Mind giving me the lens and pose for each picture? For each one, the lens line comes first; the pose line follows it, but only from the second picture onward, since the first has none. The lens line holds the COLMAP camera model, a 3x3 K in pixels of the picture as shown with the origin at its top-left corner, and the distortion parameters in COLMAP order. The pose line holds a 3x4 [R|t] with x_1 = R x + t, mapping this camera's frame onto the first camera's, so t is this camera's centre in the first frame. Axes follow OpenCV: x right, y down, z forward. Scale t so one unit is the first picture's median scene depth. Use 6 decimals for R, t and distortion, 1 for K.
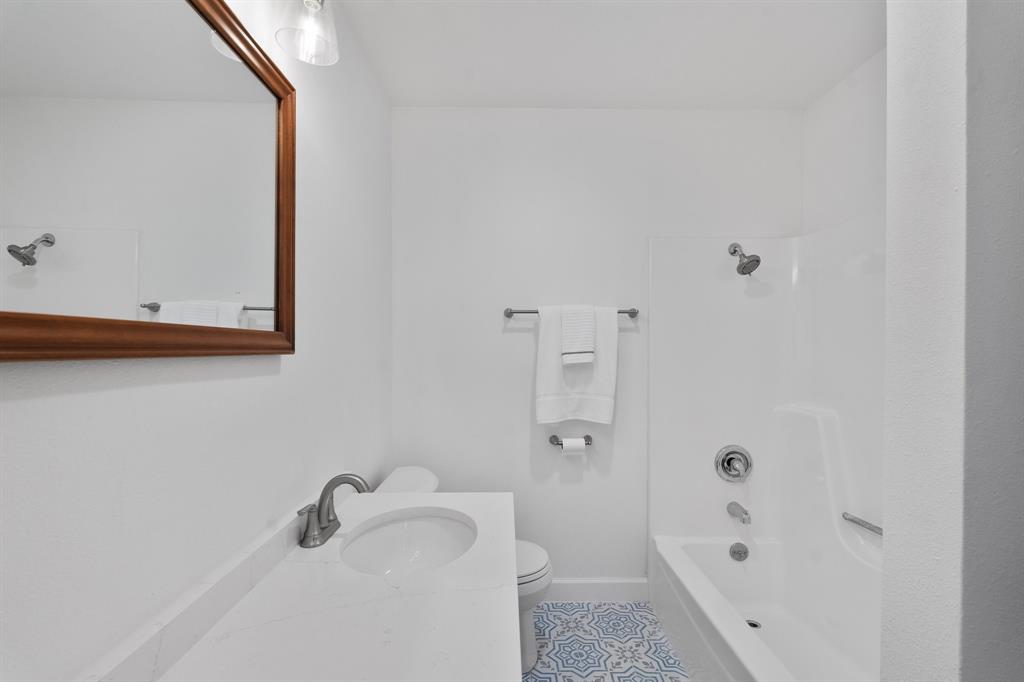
lens RADIAL K [[475.9, 0, 533.9], [0, 475.9, 356.4], [0, 0, 1]] dist [-0.002544, -0.000100]
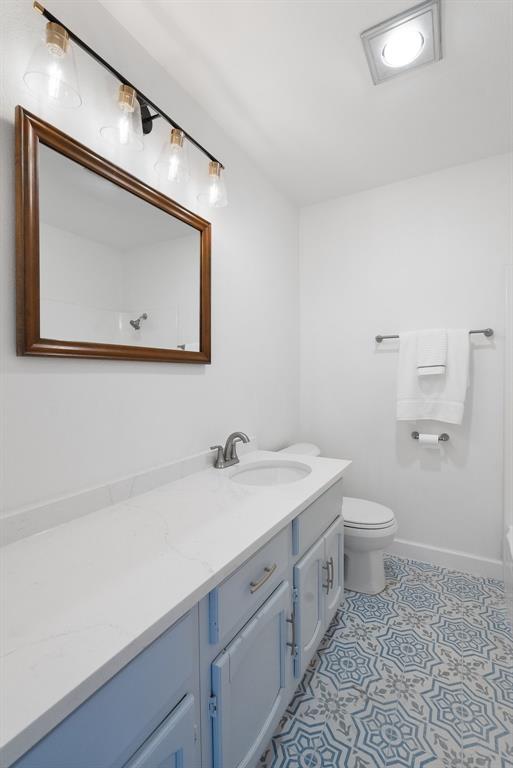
lens RADIAL K [[356.9, 0, 254.5], [0, 356.9, 381.1], [0, 0, 1]] dist [-0.002544, -0.000100]
pose [[0.850391, 0.001859, -0.526148, 0.191335], [-0.000480, 0.999996, 0.002758, 0.028520], [0.526151, -0.002093, 0.850388, -0.055099]]
